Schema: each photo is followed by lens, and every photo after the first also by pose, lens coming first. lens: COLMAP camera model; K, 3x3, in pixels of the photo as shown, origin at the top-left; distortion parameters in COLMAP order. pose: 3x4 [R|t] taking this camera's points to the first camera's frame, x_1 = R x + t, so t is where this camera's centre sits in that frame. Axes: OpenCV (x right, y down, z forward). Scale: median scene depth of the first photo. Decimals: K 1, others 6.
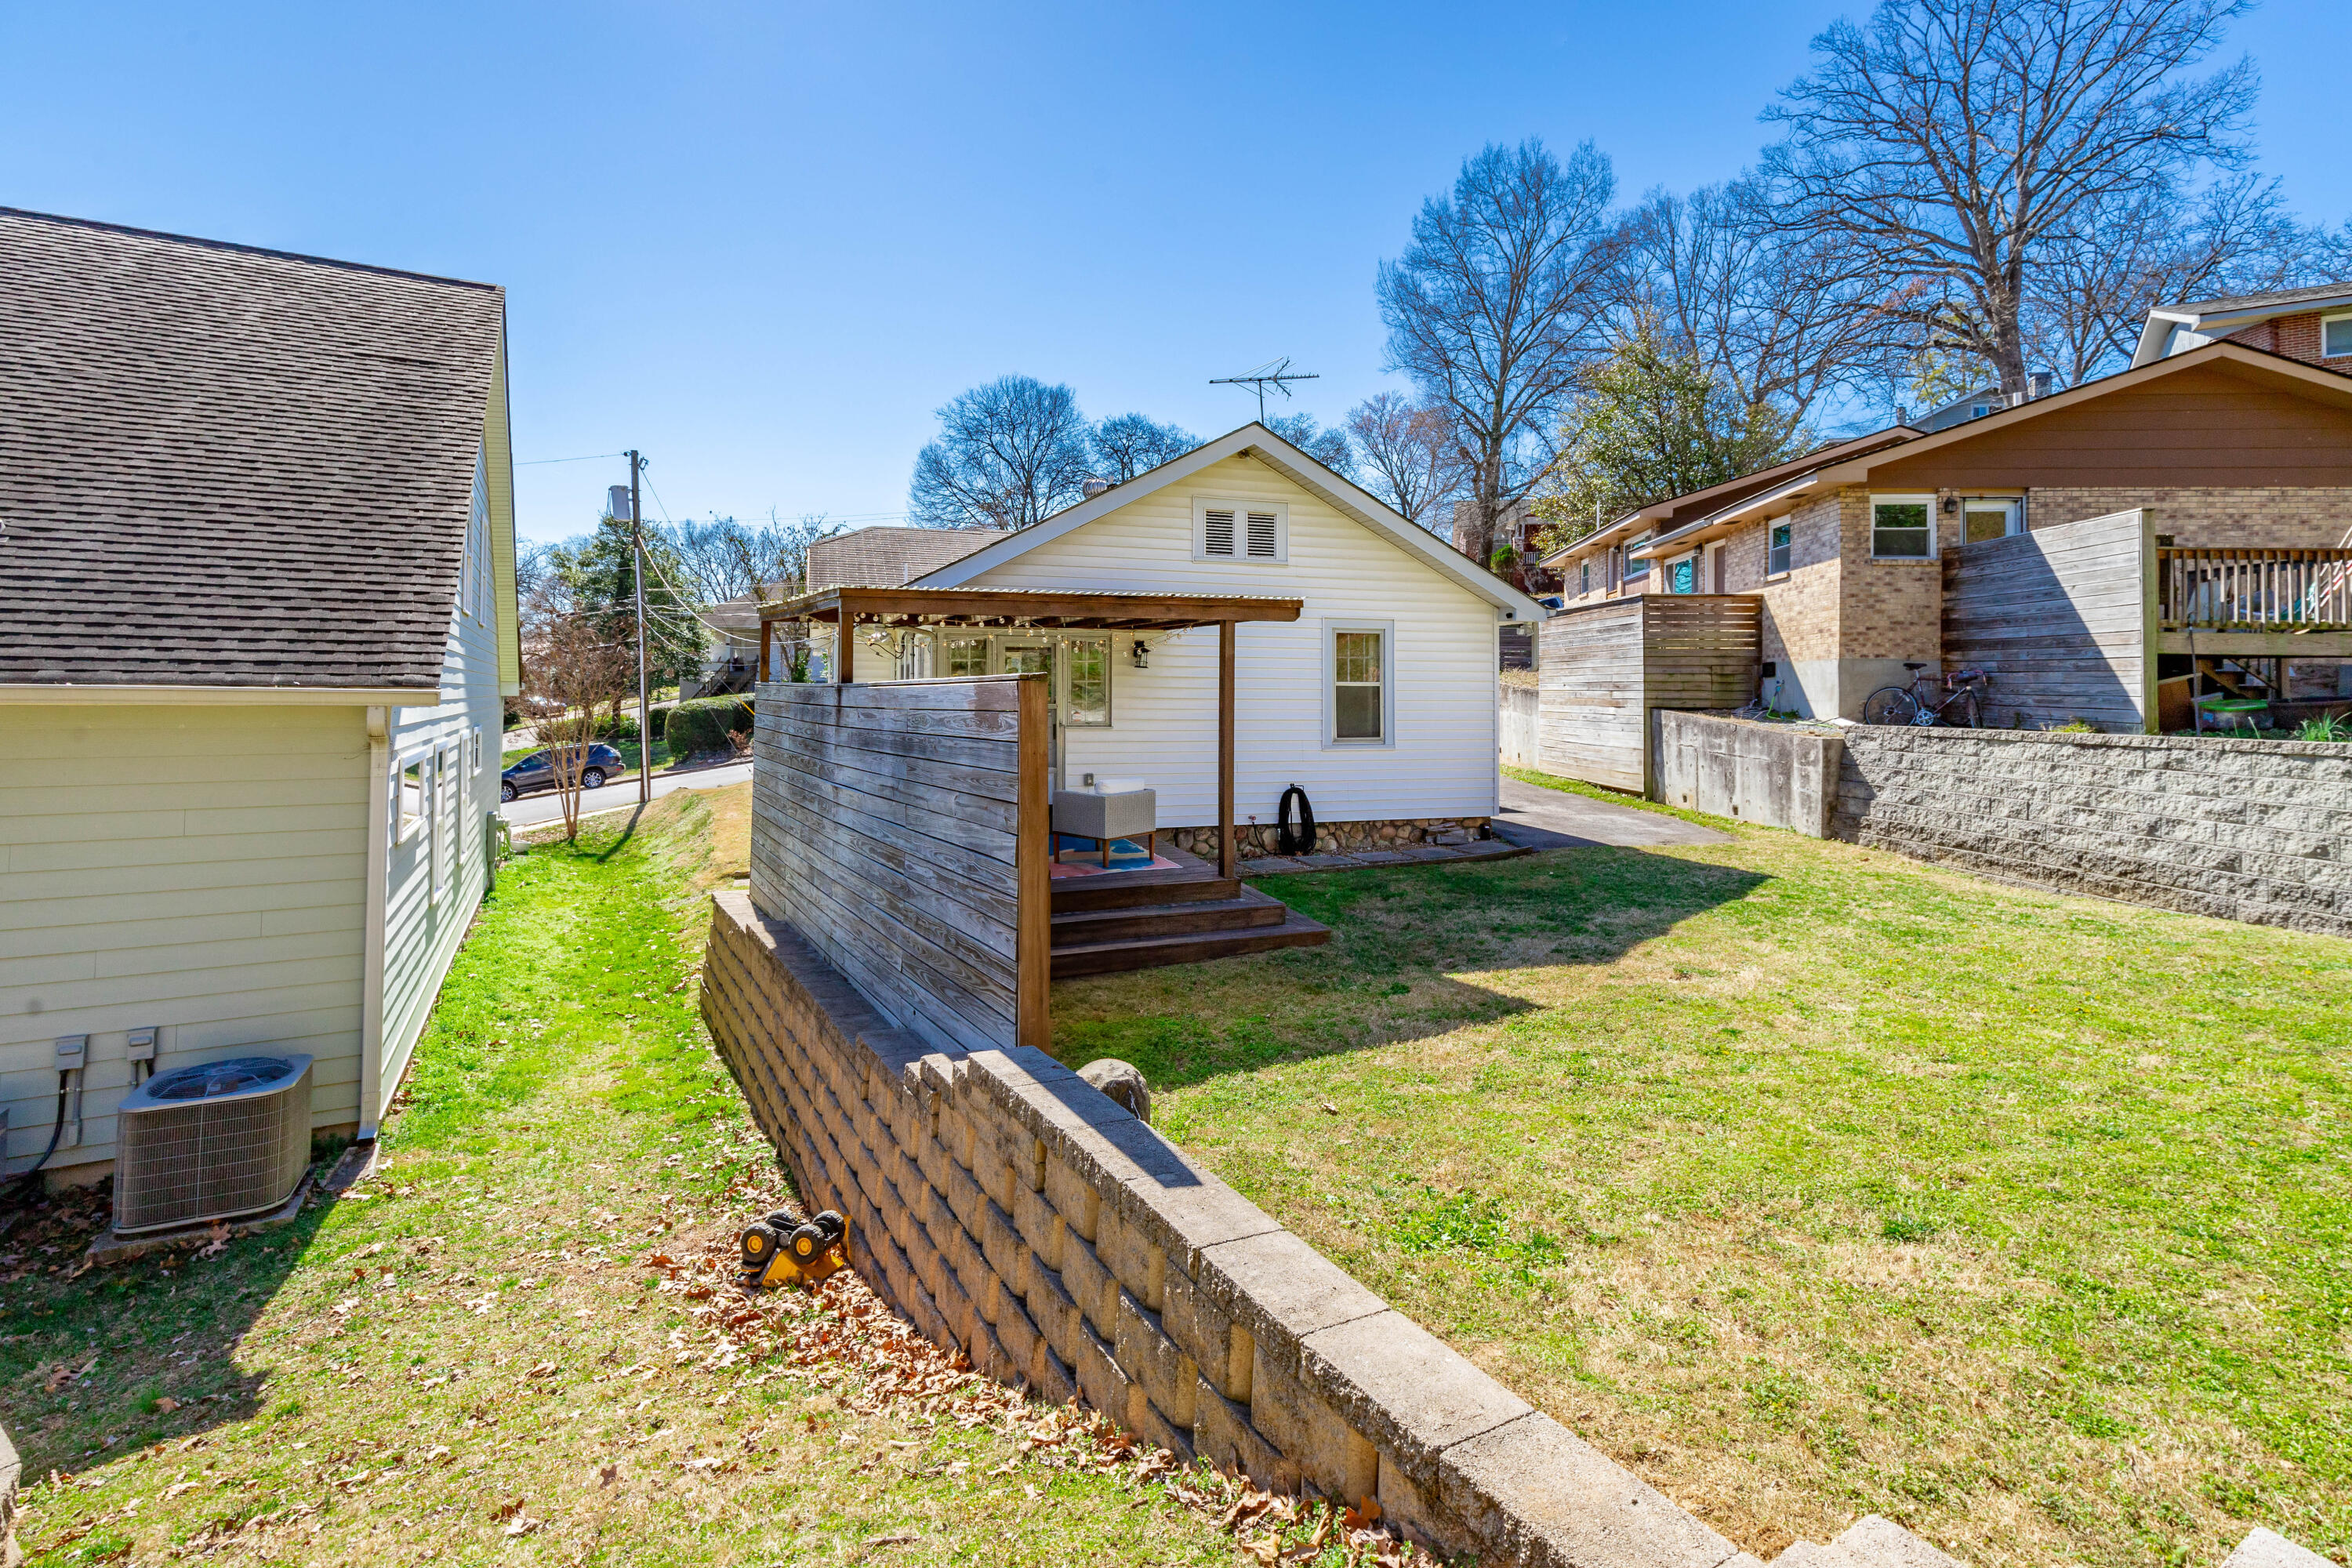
lens RADIAL K [[1026.6, 0, 1135.9], [0, 1026.6, 695.8], [0, 0, 1]] dist [0.008953, 0.000456]
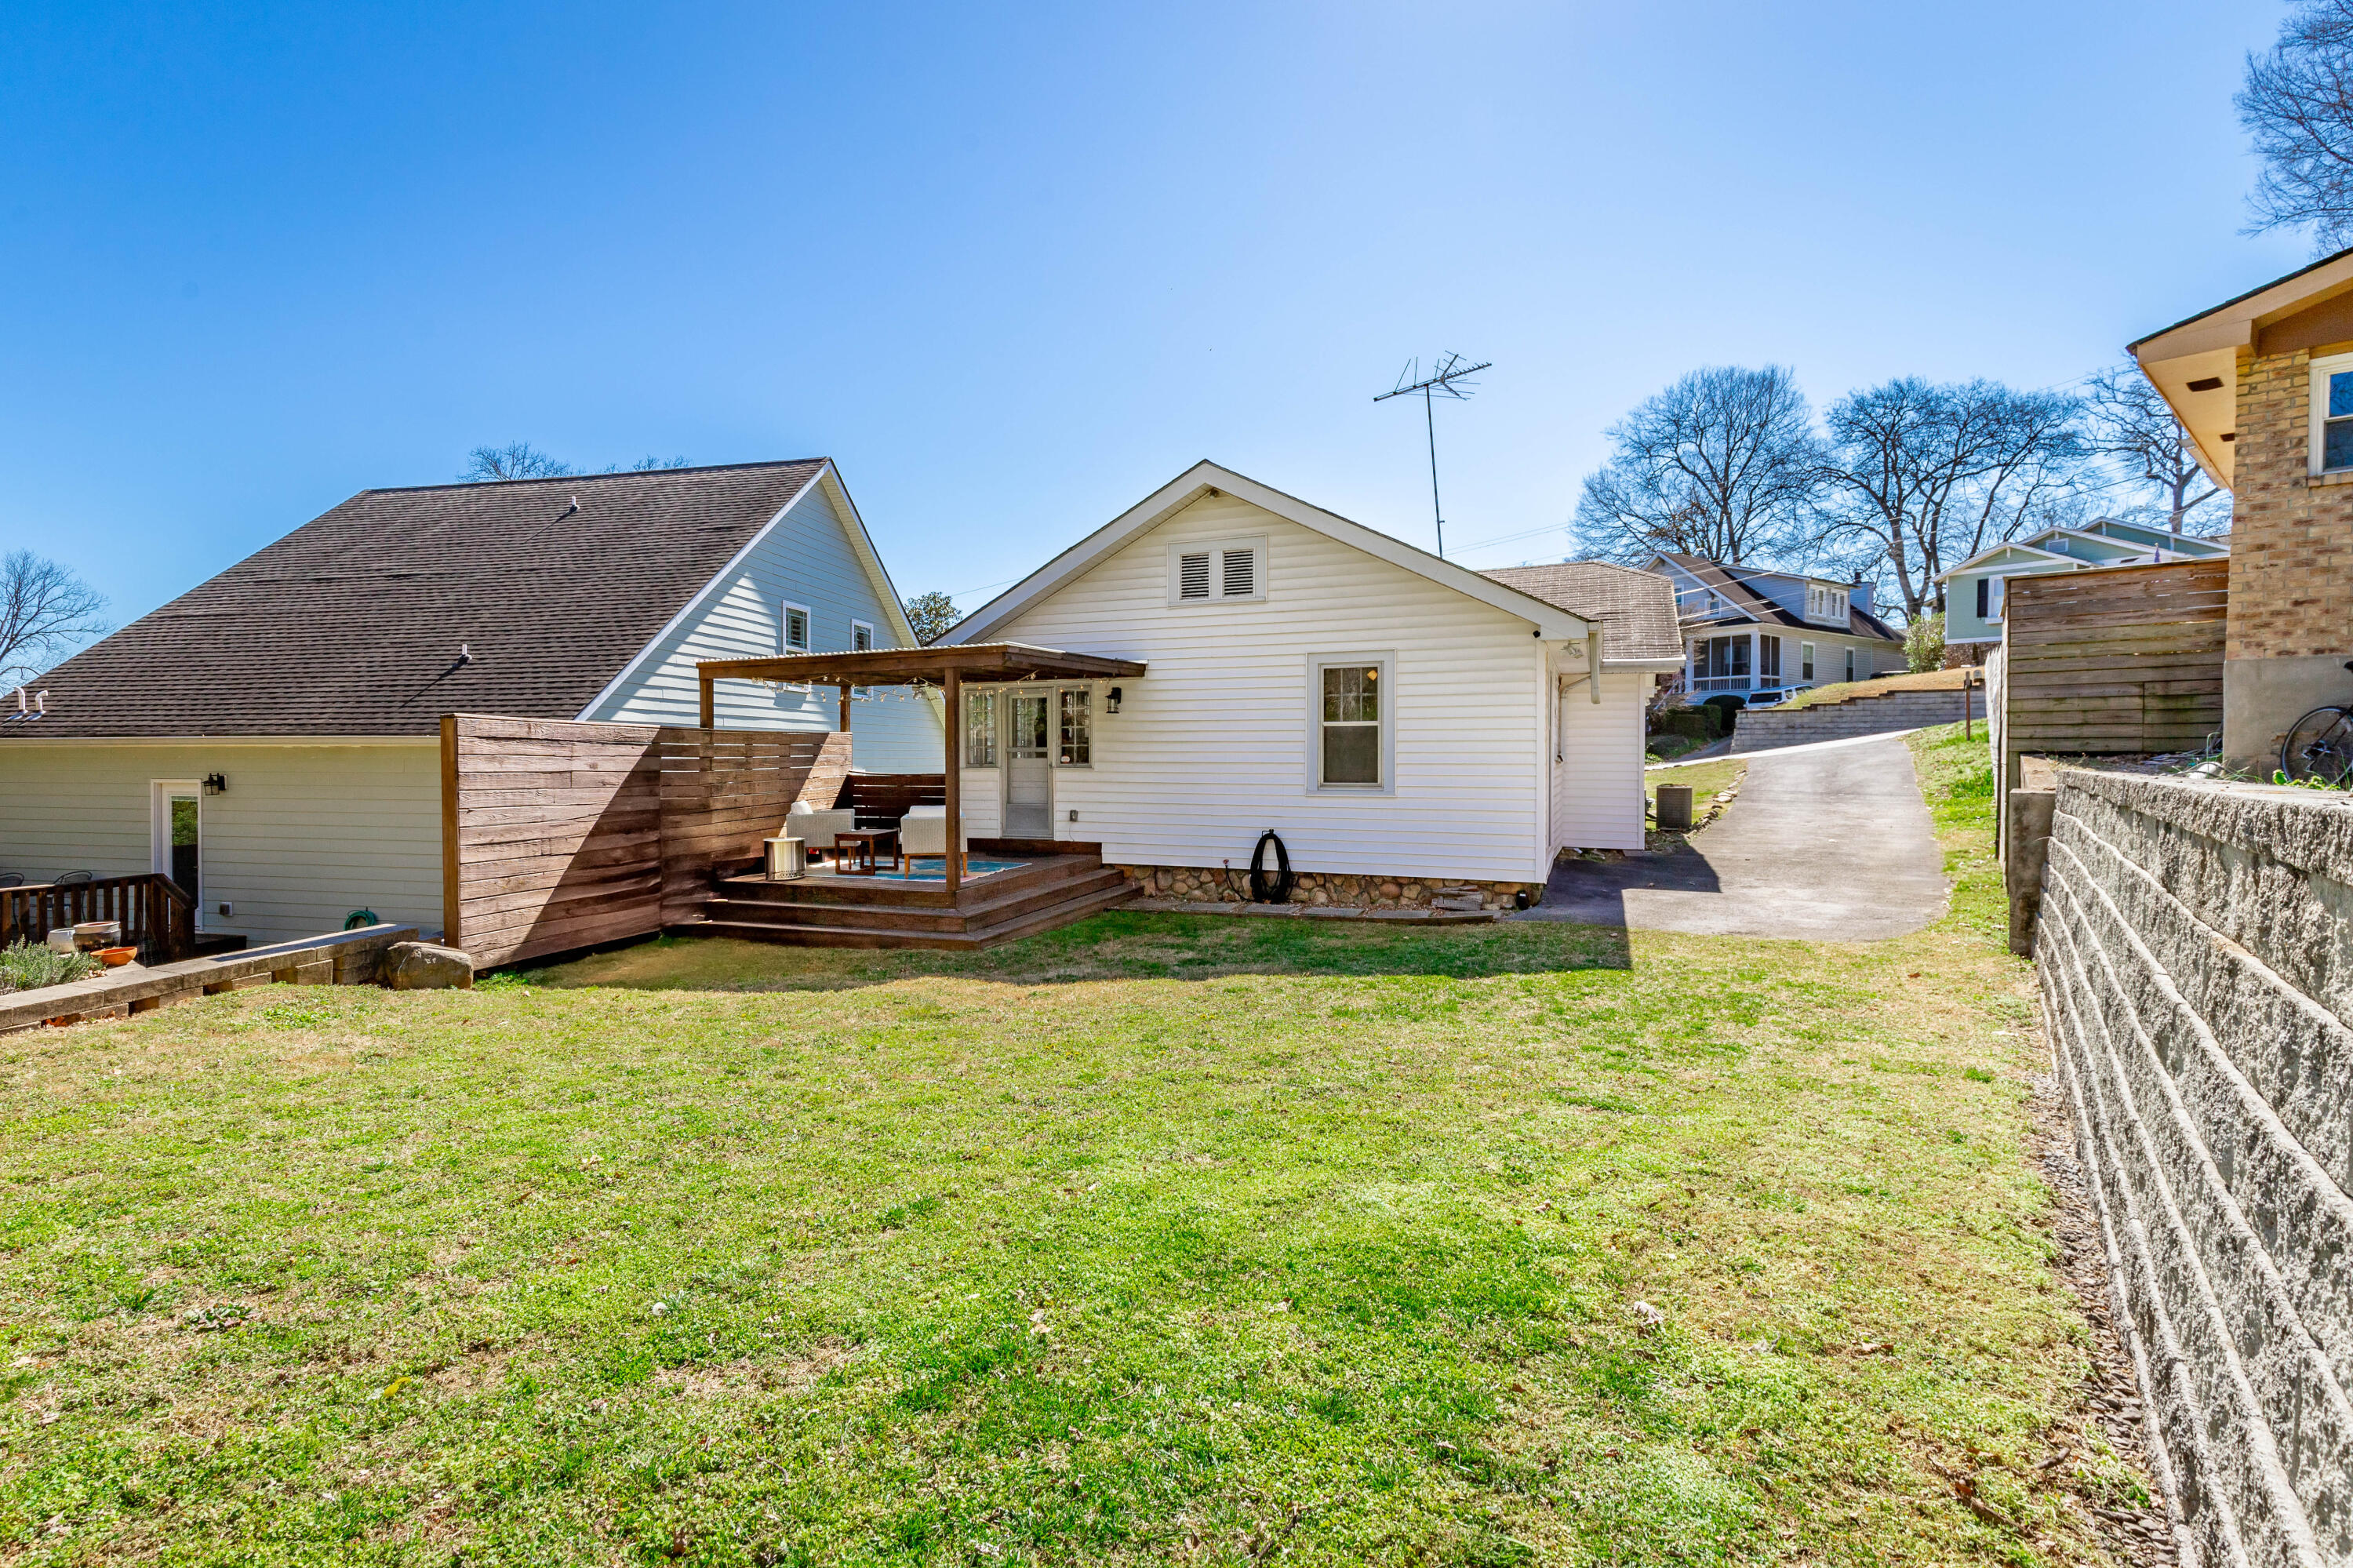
lens RADIAL K [[1059.6, 0, 1071.5], [0, 1059.6, 791.6], [0, 0, 1]] dist [0.004053, 0.000510]
pose [[0.749845, 0.017697, -0.661377, 0.560360], [0.002176, 0.999571, 0.029214, 0.017589], [0.661610, -0.023345, 0.749484, 0.114829]]
